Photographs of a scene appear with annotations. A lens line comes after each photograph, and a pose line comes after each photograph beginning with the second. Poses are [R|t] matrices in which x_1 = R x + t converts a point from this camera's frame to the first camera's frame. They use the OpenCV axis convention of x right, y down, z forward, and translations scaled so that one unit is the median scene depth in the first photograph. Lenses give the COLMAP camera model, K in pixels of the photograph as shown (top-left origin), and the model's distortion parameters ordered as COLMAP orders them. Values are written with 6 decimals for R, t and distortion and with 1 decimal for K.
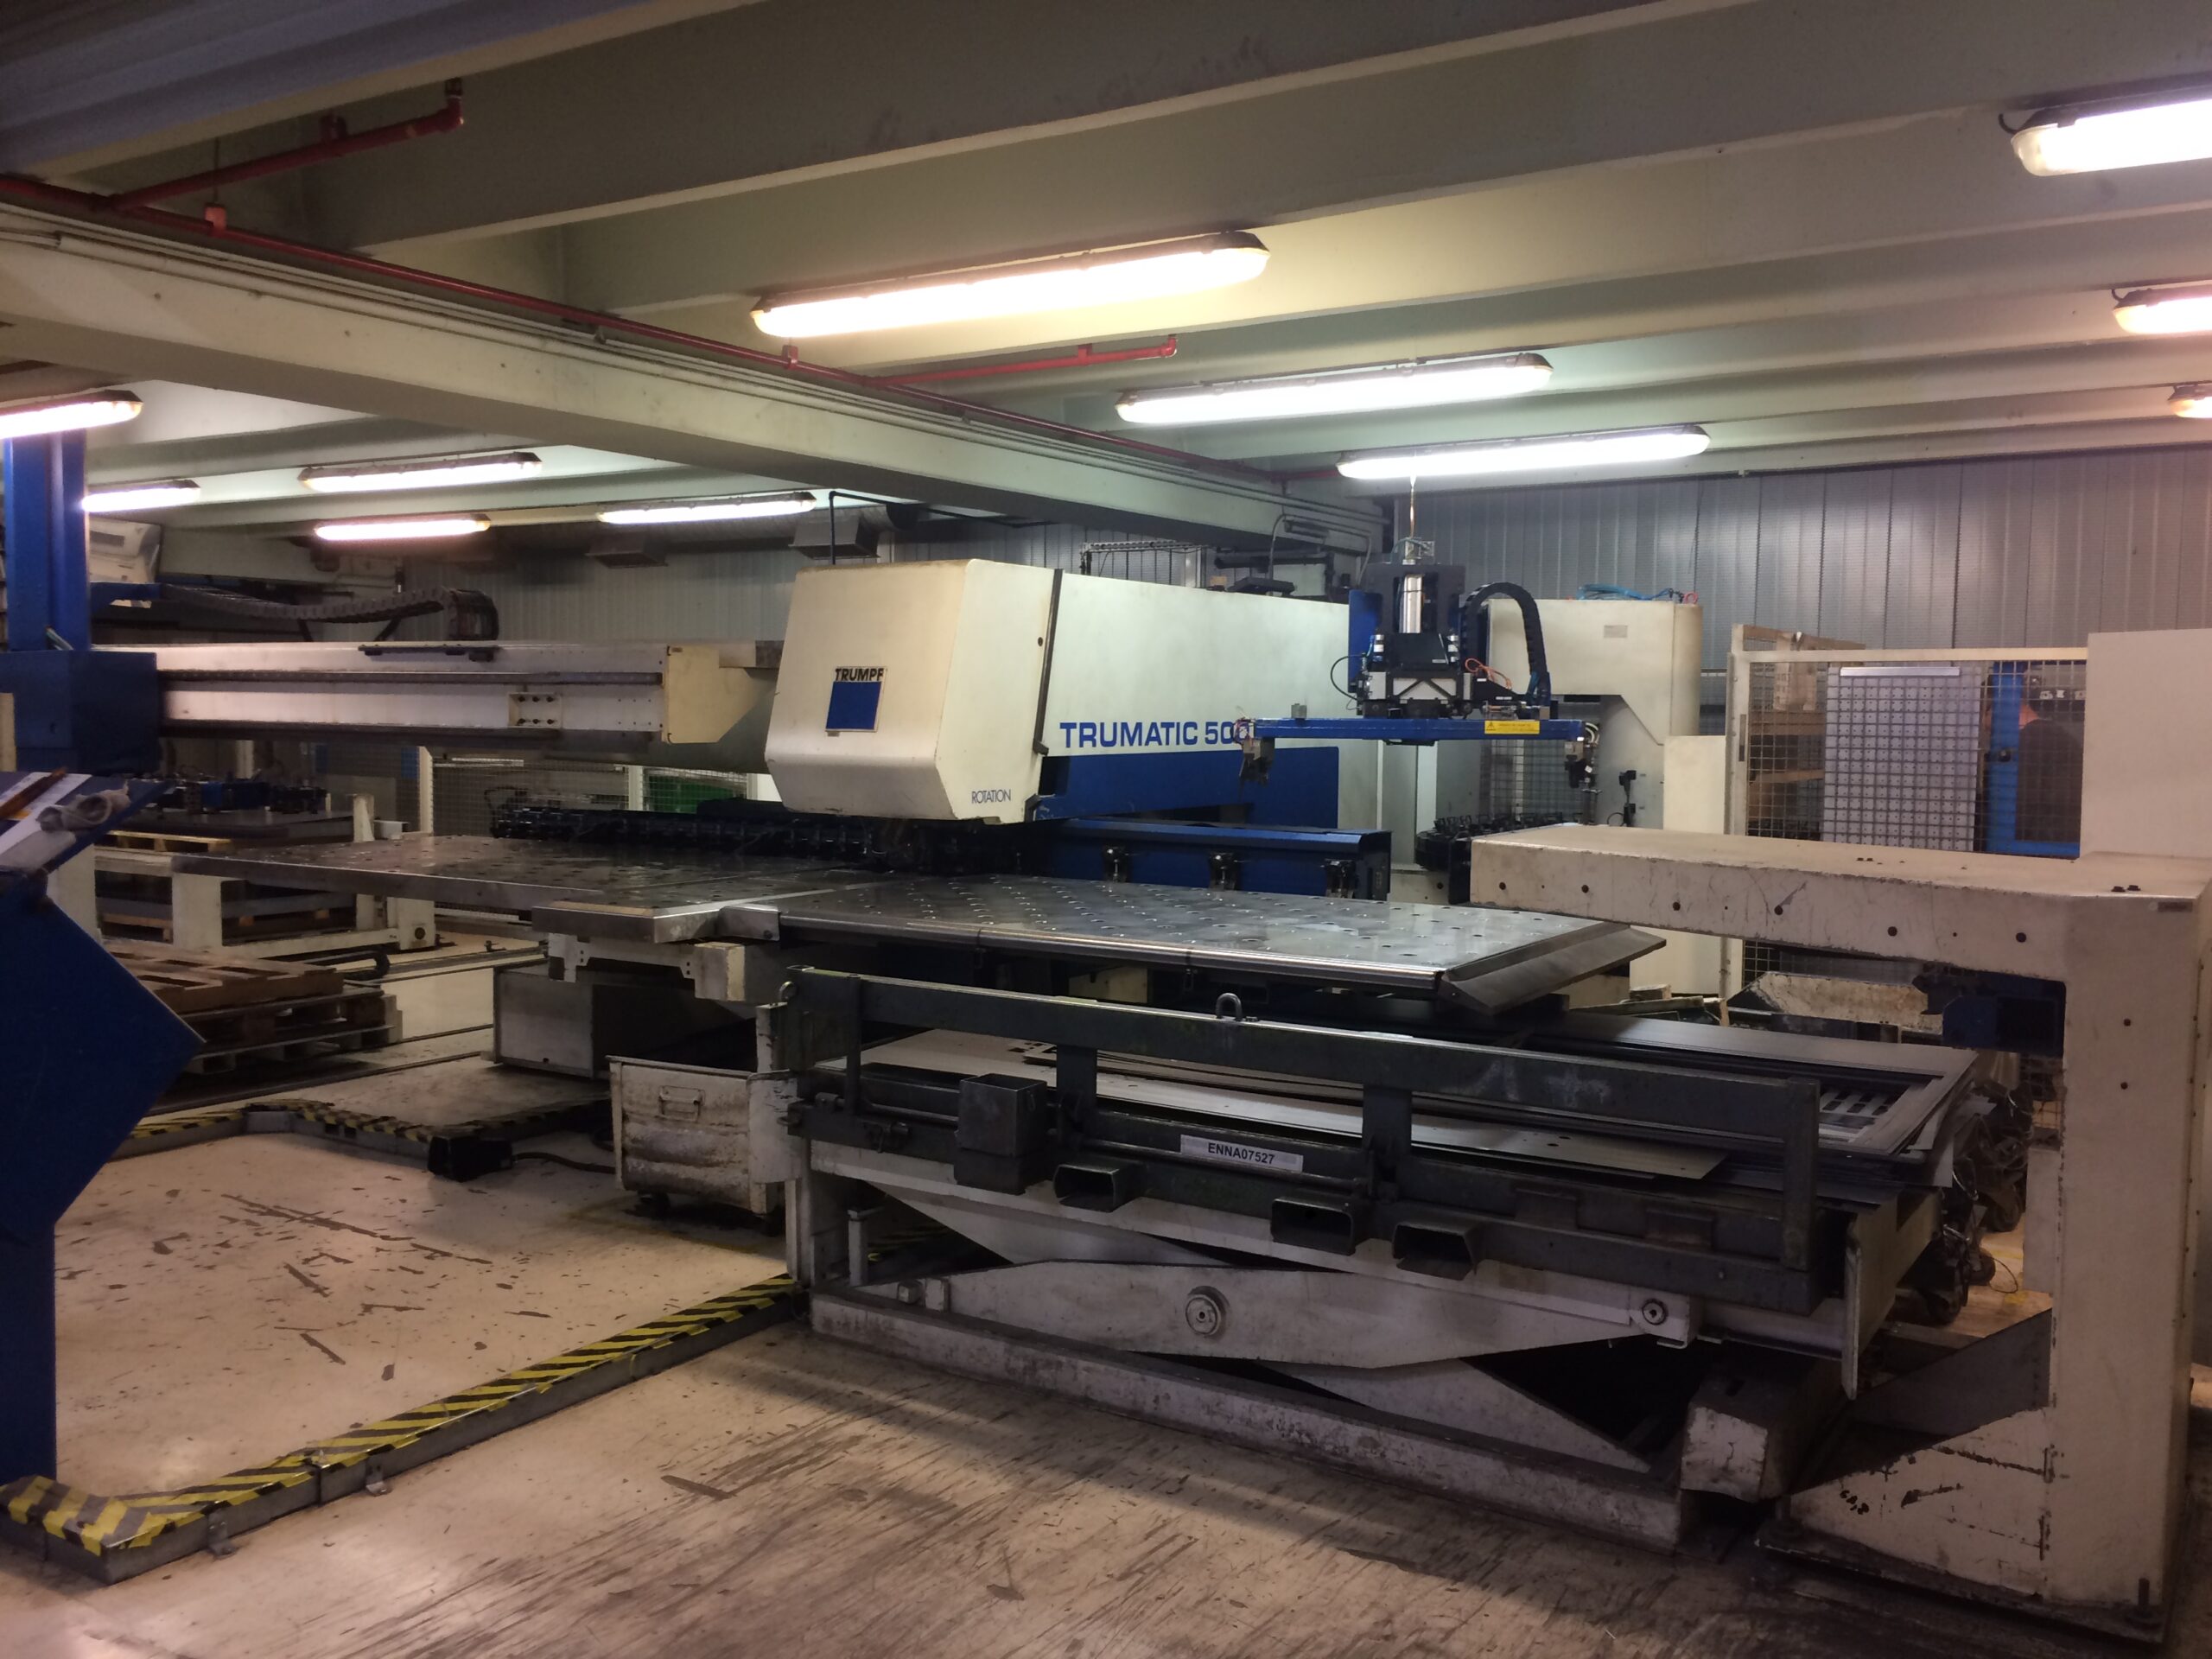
lens RADIAL K [[1892.6, 0, 1107.9], [0, 1892.6, 822.1], [0, 0, 1]] dist [0.071119, -0.097865]
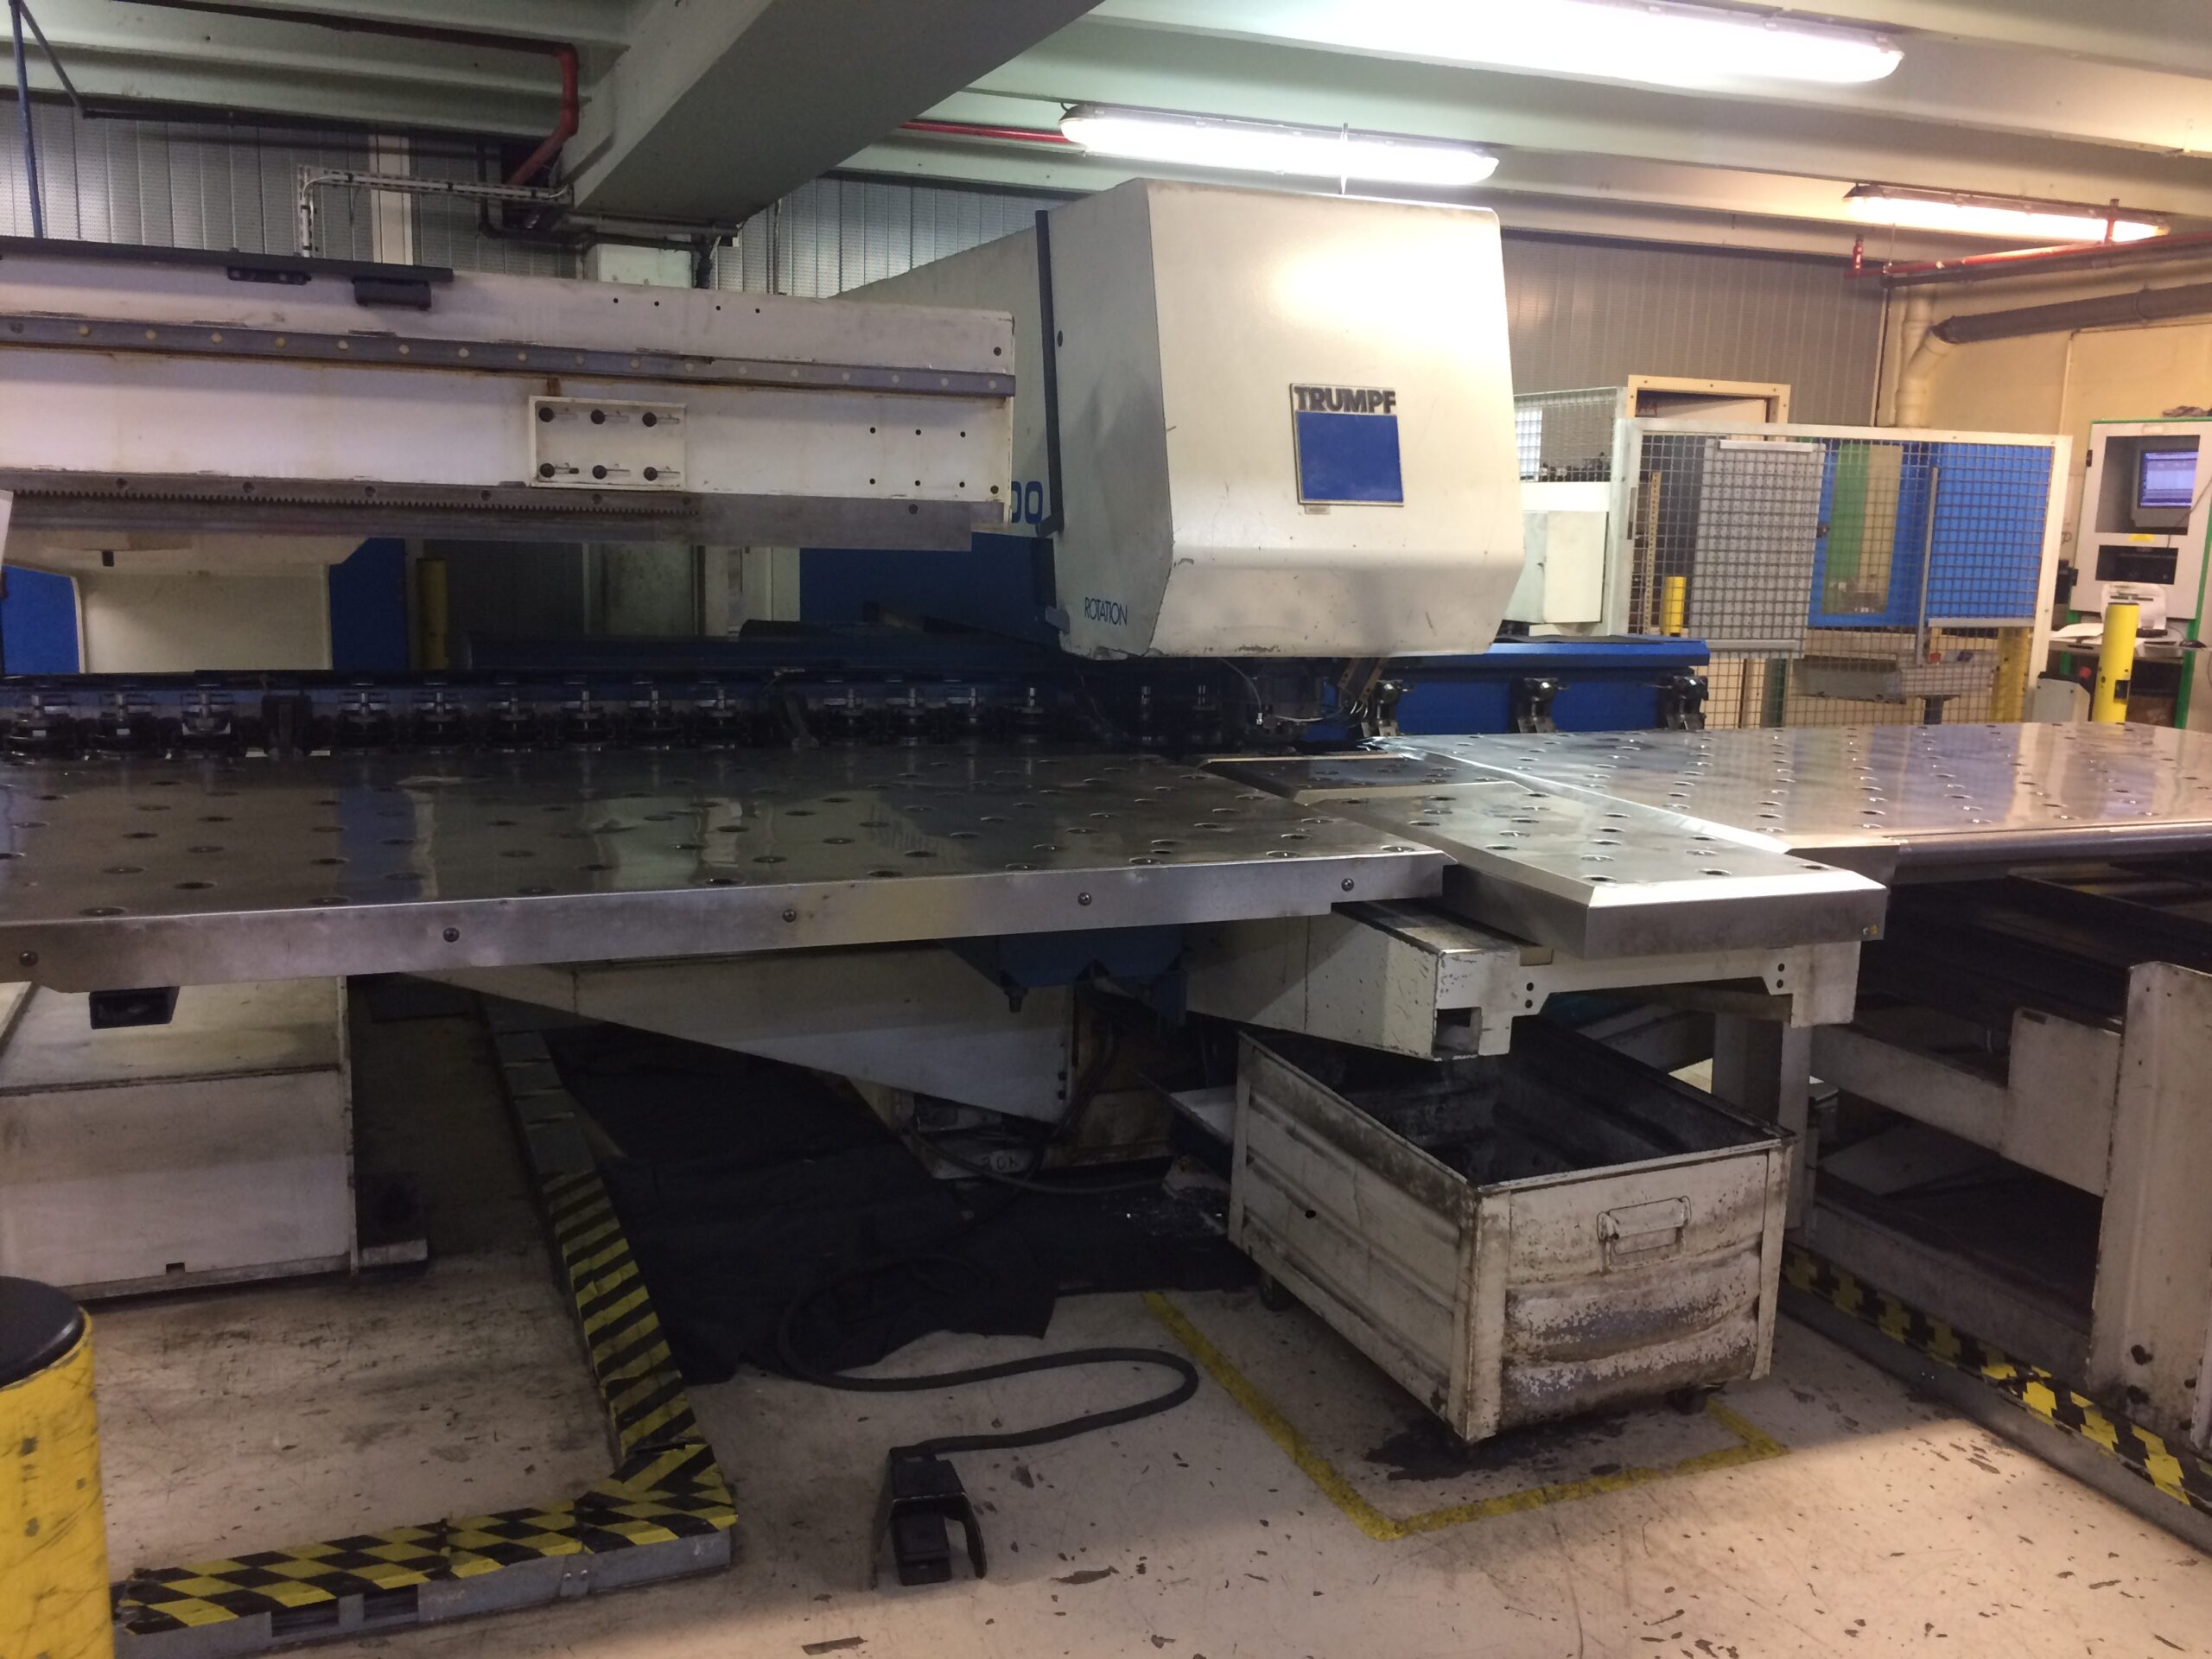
lens RADIAL K [[1892.6, 0, 1112.4], [0, 1892.6, 838.5], [0, 0, 1]] dist [0.071119, -0.097865]
pose [[0.579273, -0.136545, 0.803616, -0.944940], [0.027837, 0.988609, 0.147911, -0.053153], [-0.814658, -0.063311, 0.576475, 1.092995]]
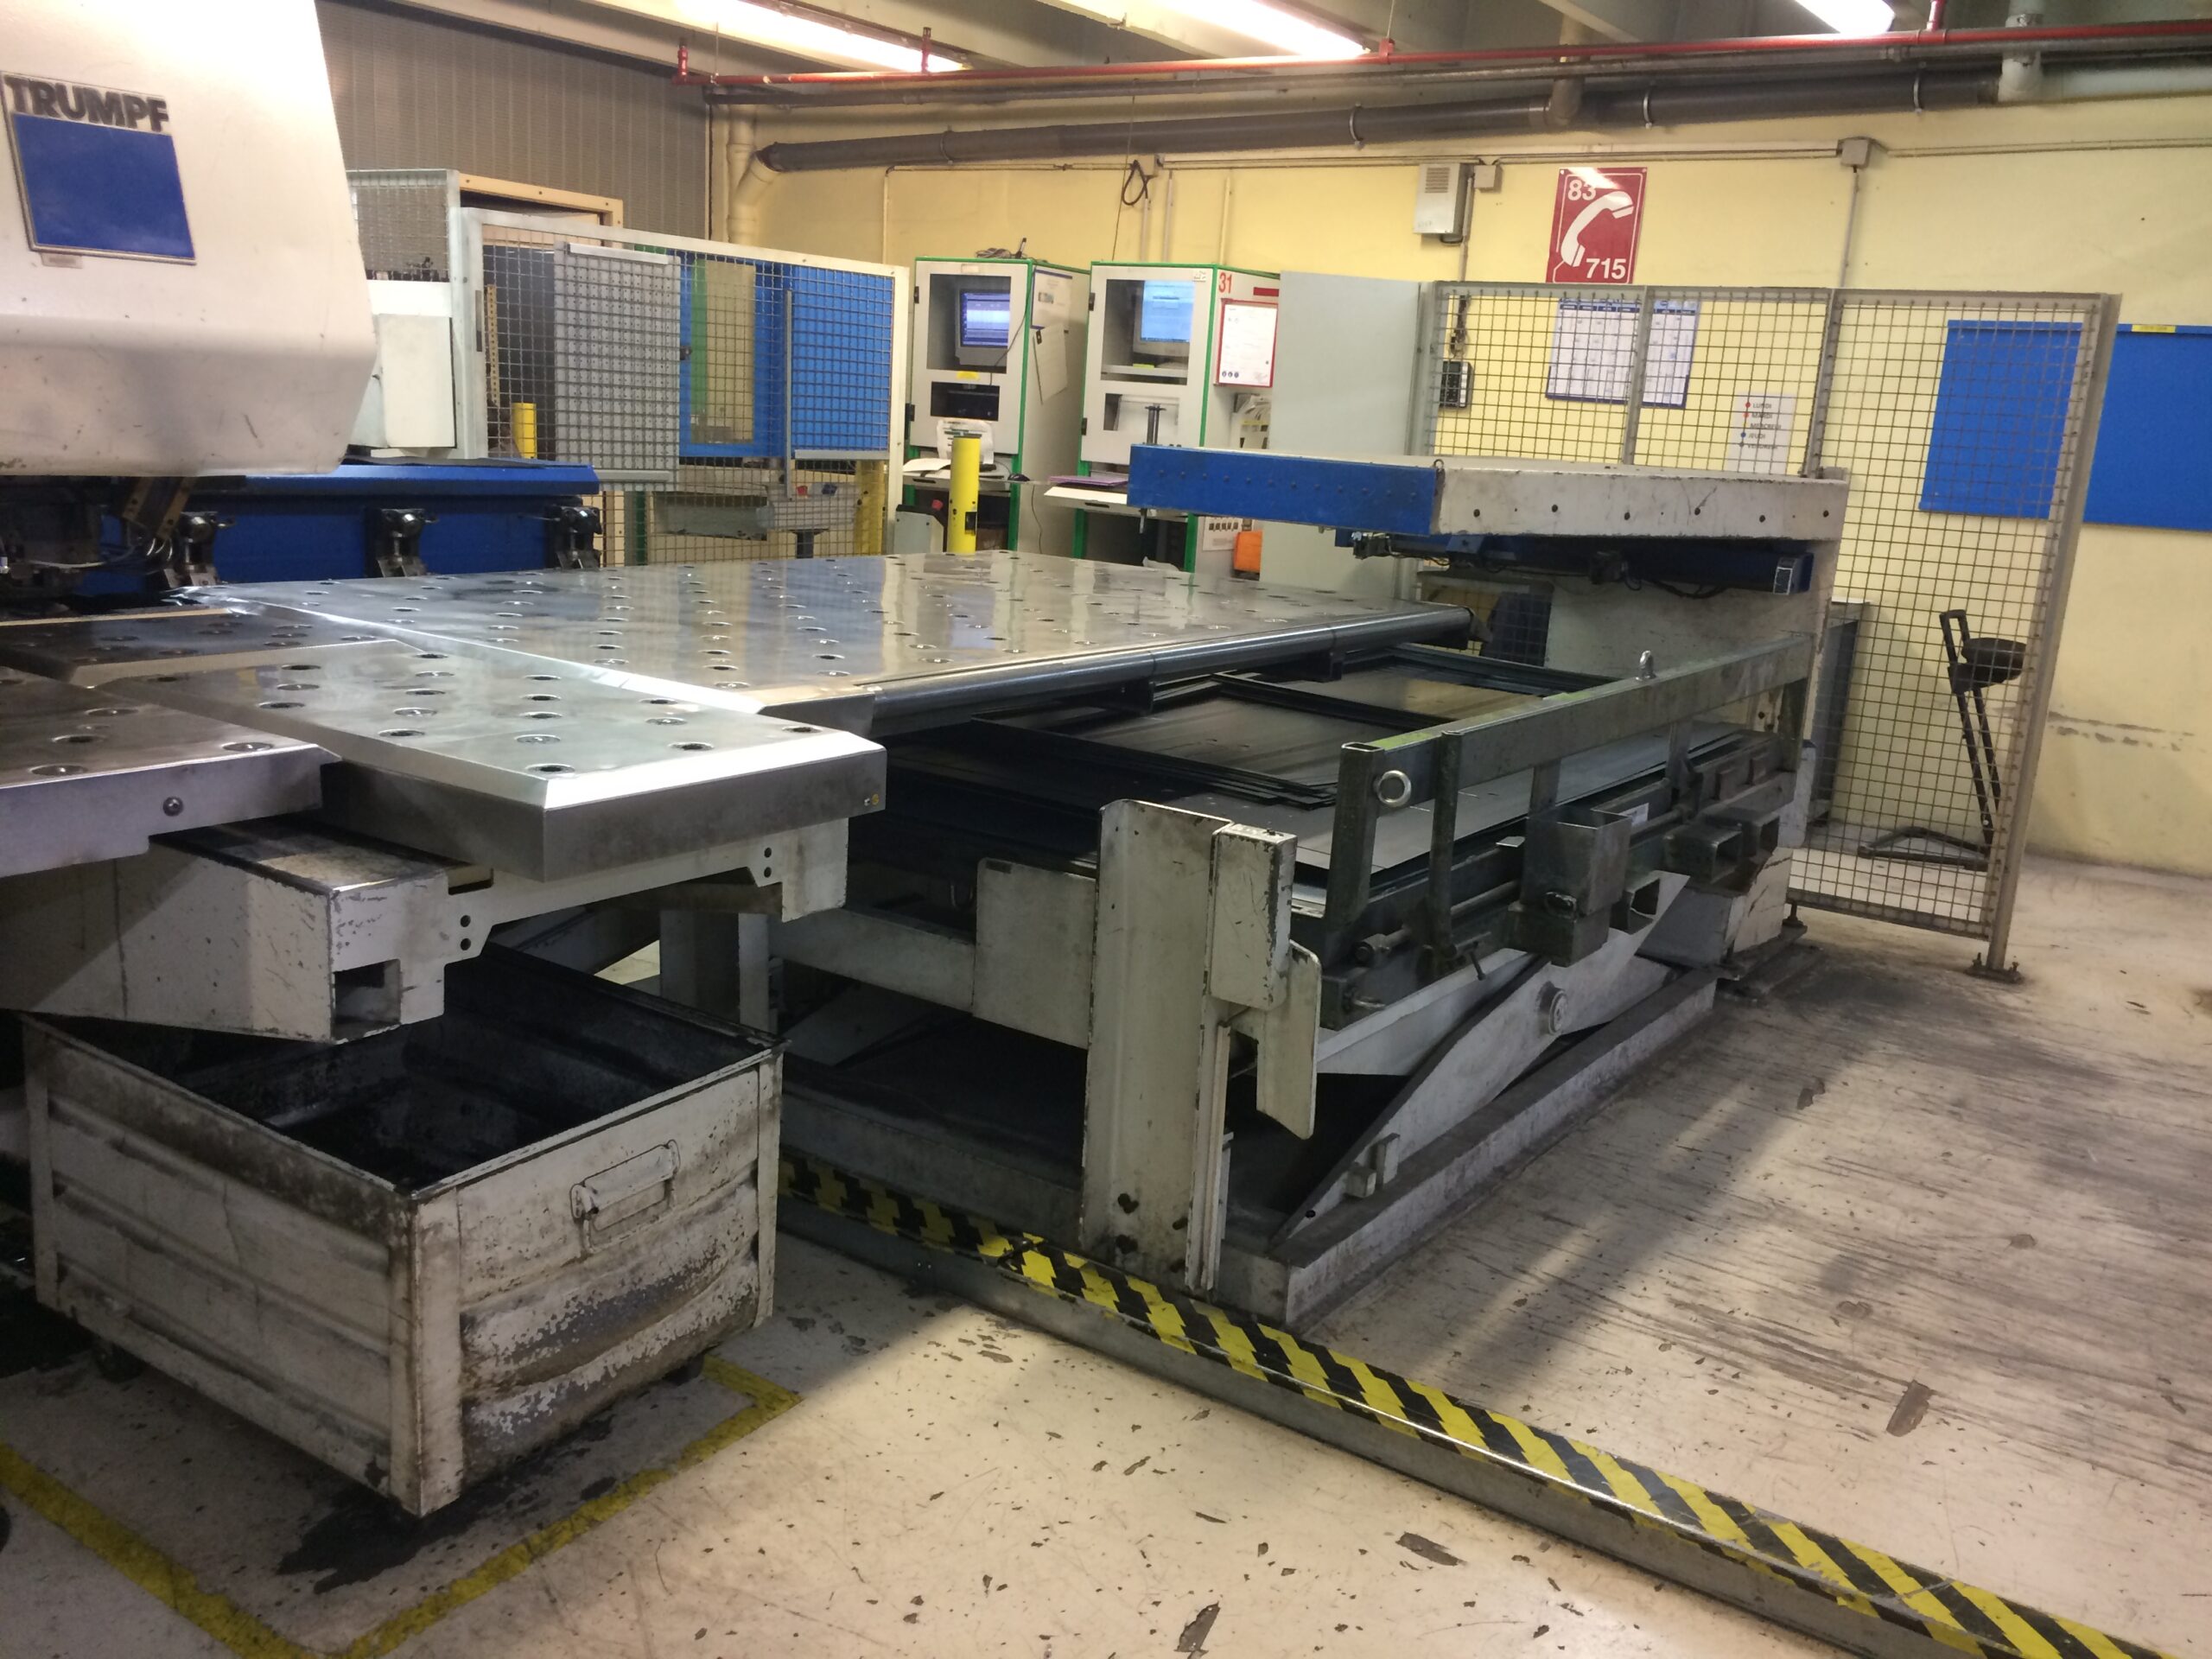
lens RADIAL K [[1892.6, 0, 1110.5], [0, 1892.6, 830.1], [0, 0, 1]] dist [0.071119, -0.097865]
pose [[0.029377, -0.232183, 0.972228, -0.807880], [0.002296, 0.972661, 0.232217, -0.036586], [-0.999566, -0.004589, 0.029107, 1.168852]]
